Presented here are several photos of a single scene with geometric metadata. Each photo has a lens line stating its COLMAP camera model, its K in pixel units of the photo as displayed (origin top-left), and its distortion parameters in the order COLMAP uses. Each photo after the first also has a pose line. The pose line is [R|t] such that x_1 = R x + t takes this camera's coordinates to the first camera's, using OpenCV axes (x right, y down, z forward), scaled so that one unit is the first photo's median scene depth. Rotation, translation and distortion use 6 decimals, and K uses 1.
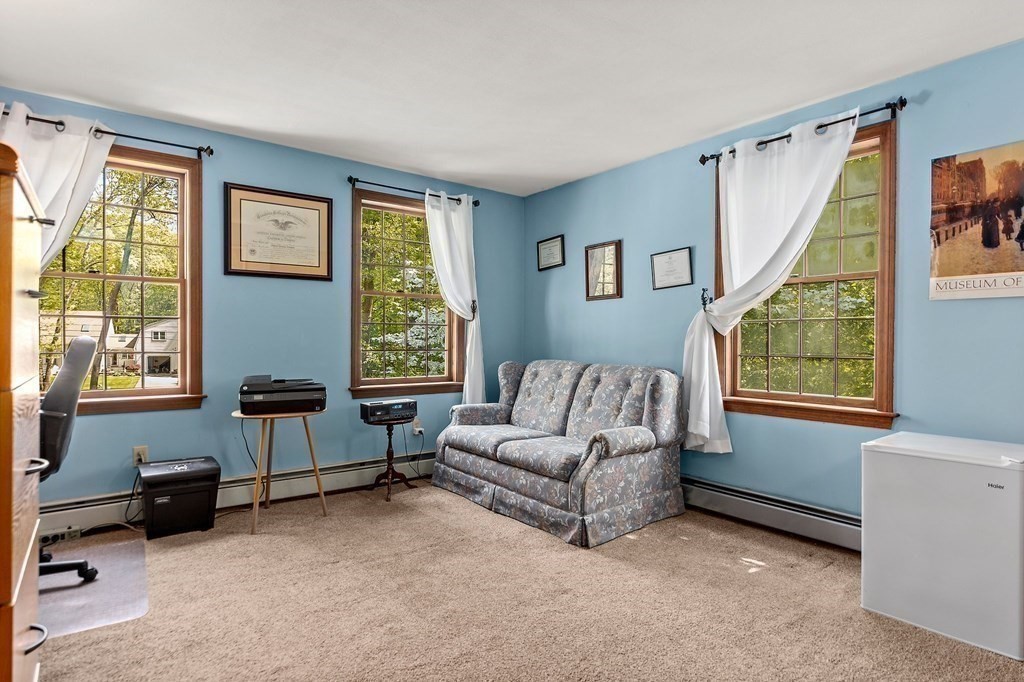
lens RADIAL K [[533.8, 0, 521.4], [0, 533.8, 344.2], [0, 0, 1]] dist [-0.002069, -0.001571]
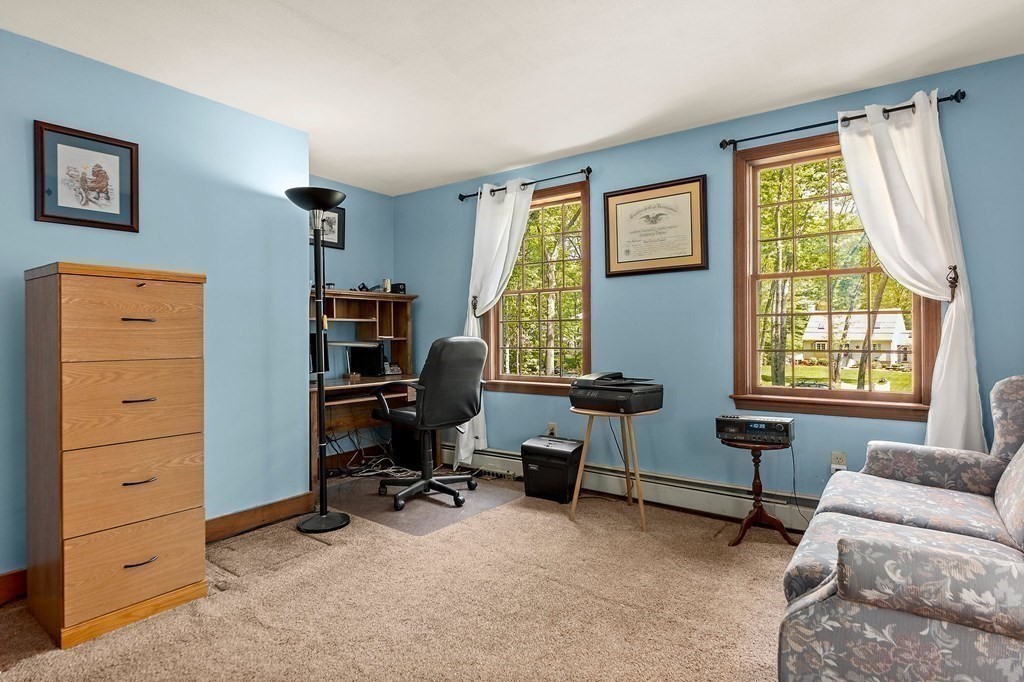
lens RADIAL K [[533.8, 0, 513.0], [0, 533.8, 333.5], [0, 0, 1]] dist [-0.002069, -0.001571]
pose [[0.285344, -0.011402, -0.958357, 0.419975], [-0.000519, 0.999927, -0.012051, -0.003603], [0.958425, 0.003936, 0.285318, 0.493929]]
